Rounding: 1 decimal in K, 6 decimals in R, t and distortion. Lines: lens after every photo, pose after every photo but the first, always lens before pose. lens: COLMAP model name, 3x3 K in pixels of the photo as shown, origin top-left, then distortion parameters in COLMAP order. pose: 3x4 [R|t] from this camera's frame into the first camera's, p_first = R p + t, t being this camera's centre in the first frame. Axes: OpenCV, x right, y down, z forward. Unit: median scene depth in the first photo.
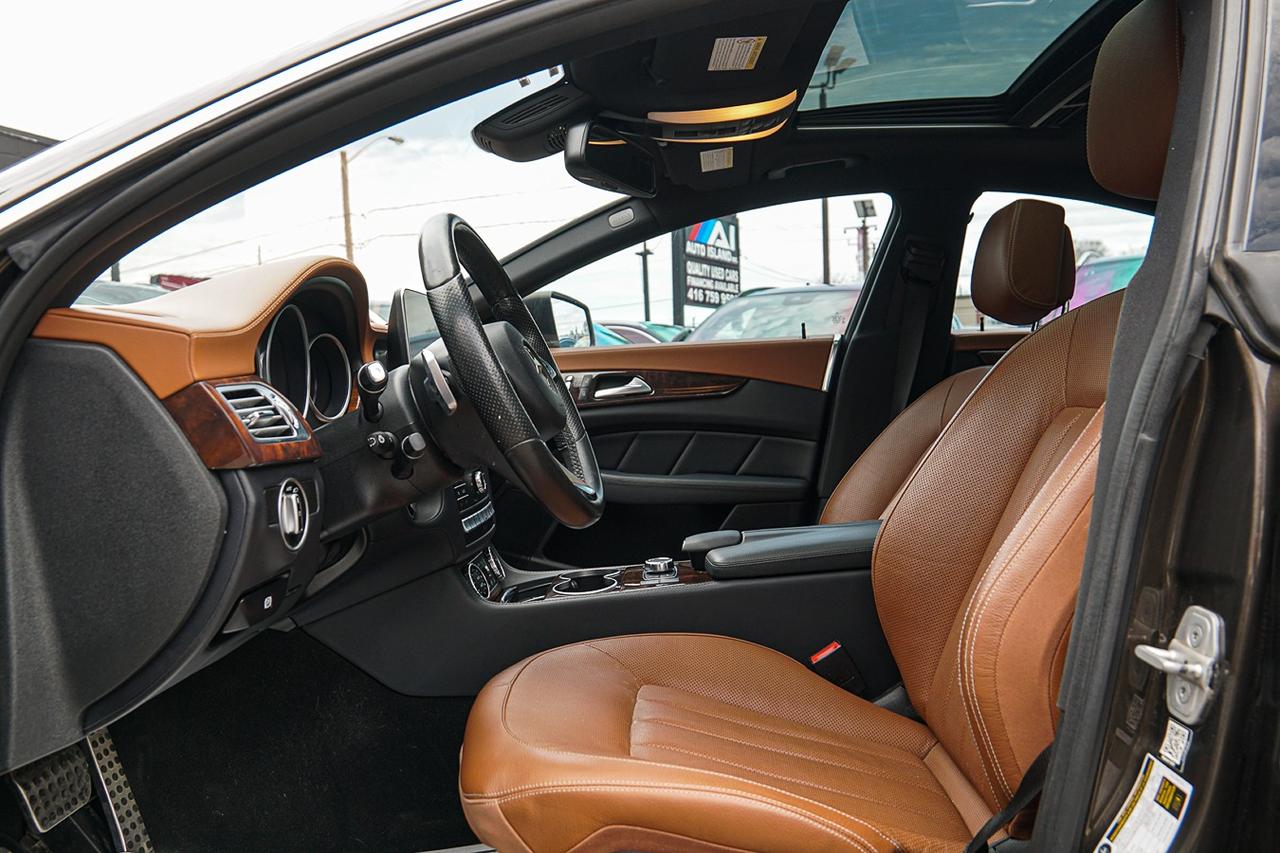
lens RADIAL K [[1059.6, 0, 641.1], [0, 1059.6, 423.0], [0, 0, 1]] dist [-0.131470, 0.091720]
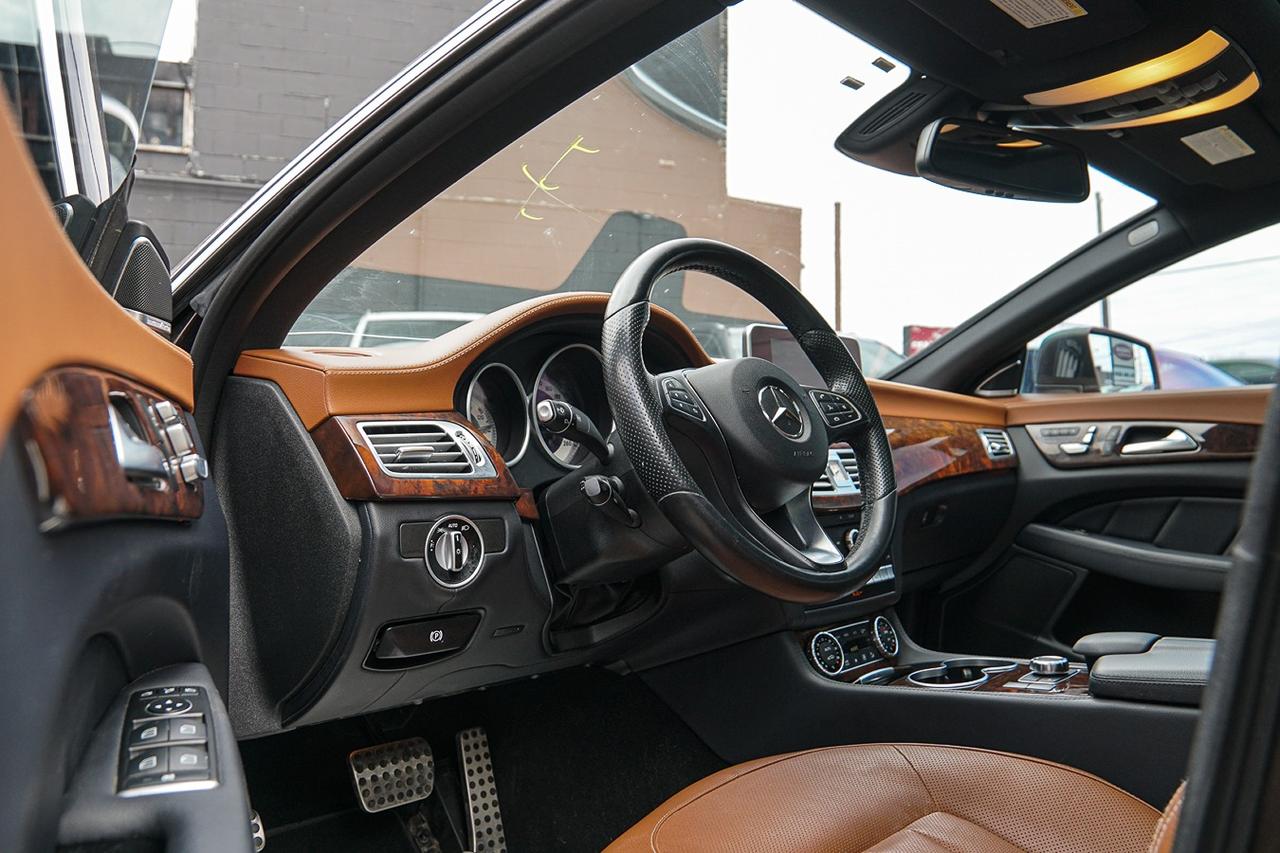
lens RADIAL K [[1059.6, 0, 629.3], [0, 1059.6, 423.7], [0, 0, 1]] dist [-0.131470, 0.091720]
pose [[0.765857, 0.017684, -0.642768, 0.307613], [-0.047411, 0.998454, -0.029020, -0.009146], [0.641261, 0.052700, 0.765511, 0.230365]]
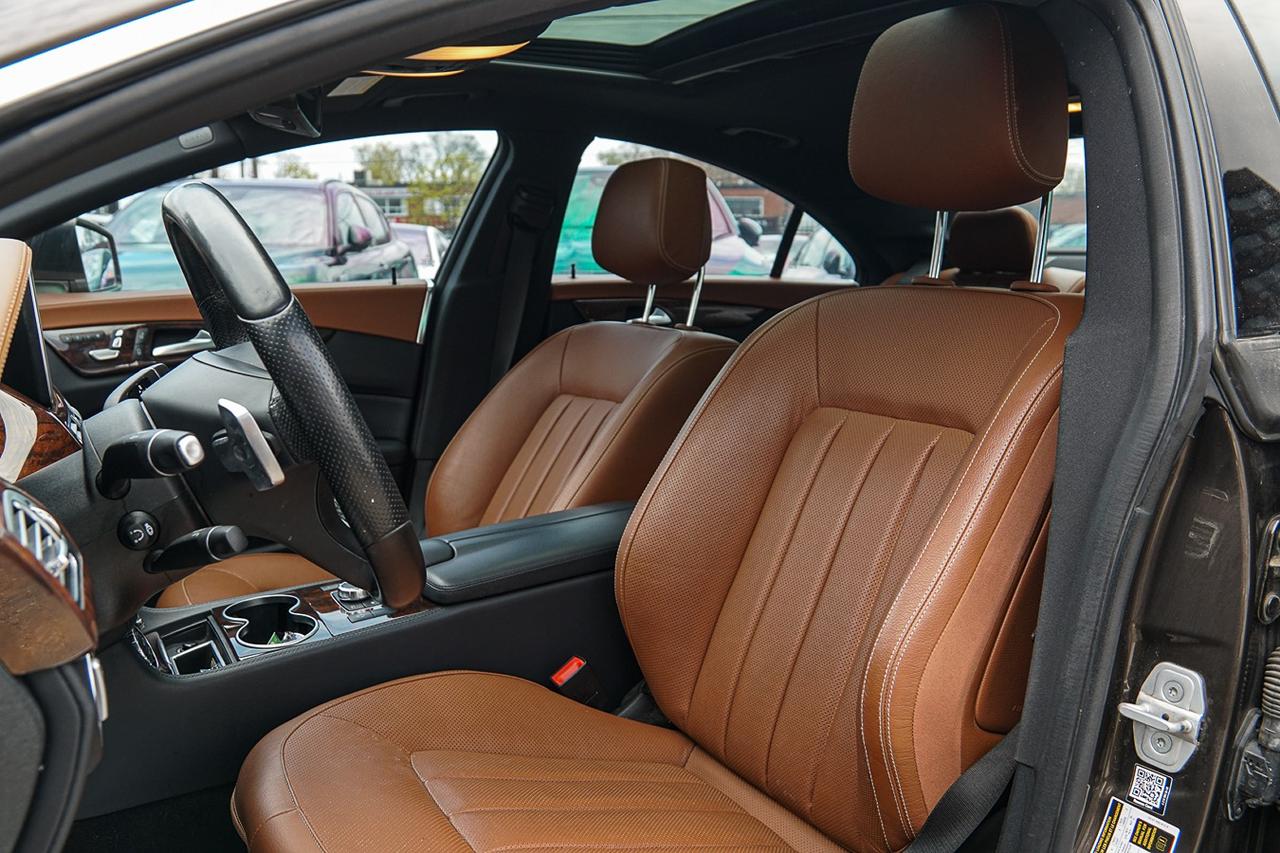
lens RADIAL K [[1059.6, 0, 645.1], [0, 1059.6, 427.4], [0, 0, 1]] dist [-0.131470, 0.091720]
pose [[0.842092, -0.054120, 0.536611, -0.261795], [-0.004658, 0.994186, 0.107579, -0.097013], [-0.539313, -0.093091, 0.836944, 0.221966]]
